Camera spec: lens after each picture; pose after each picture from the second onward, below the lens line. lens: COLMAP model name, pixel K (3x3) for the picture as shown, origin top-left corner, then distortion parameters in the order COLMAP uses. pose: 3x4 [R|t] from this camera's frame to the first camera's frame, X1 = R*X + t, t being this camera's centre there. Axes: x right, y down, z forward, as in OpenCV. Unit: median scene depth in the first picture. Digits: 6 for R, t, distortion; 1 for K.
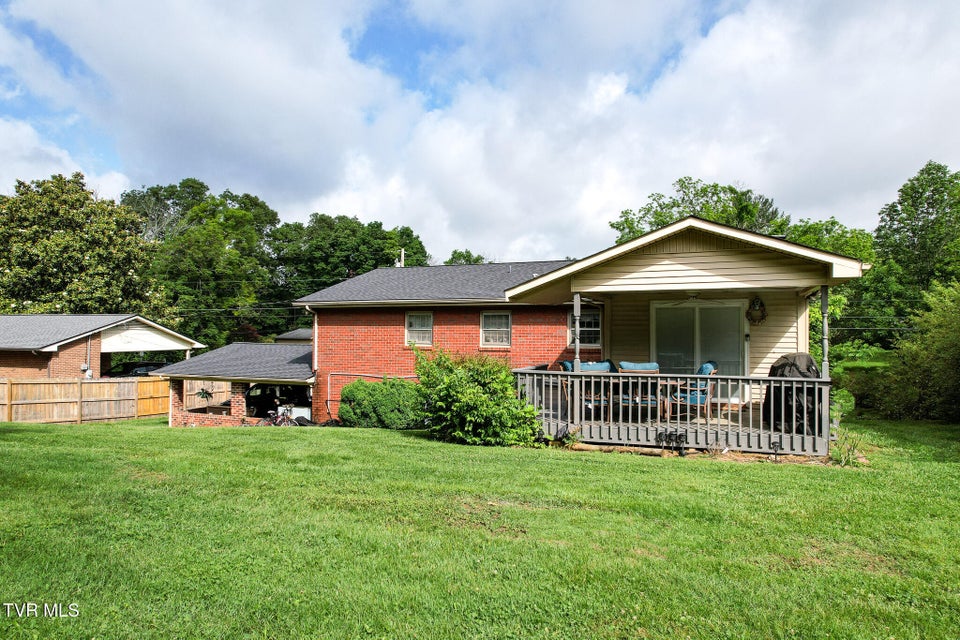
lens RADIAL K [[613.9, 0, 483.7], [0, 613.9, 323.0], [0, 0, 1]] dist [-0.066620, 0.066159]
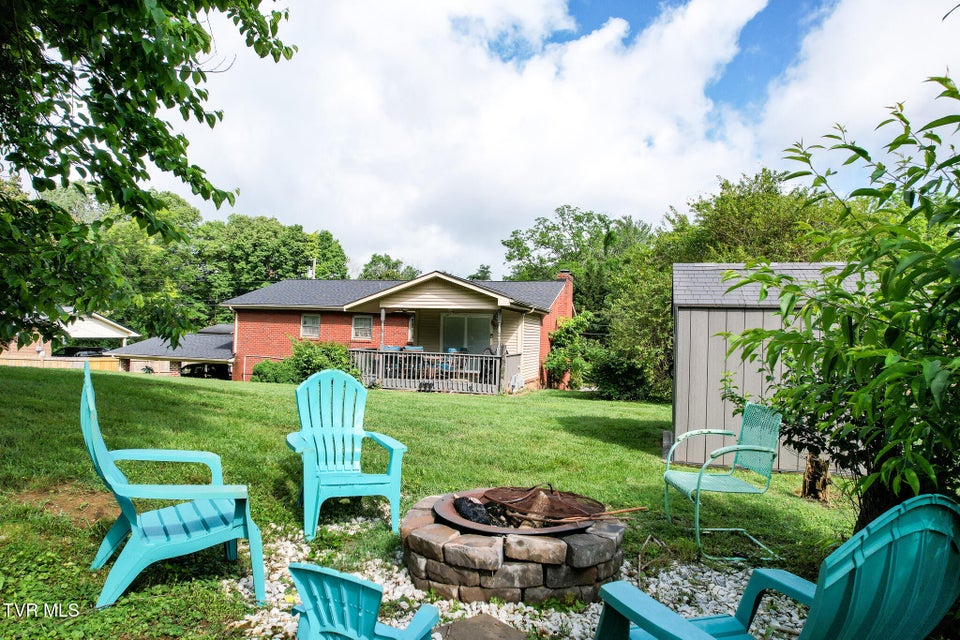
lens RADIAL K [[613.9, 0, 483.7], [0, 613.9, 323.0], [0, 0, 1]] dist [-0.066620, 0.066159]
pose [[0.992341, 0.032186, 0.119264, 0.069932], [-0.031746, 0.999480, -0.005593, -0.000911], [-0.119382, 0.001764, 0.992847, -0.259468]]
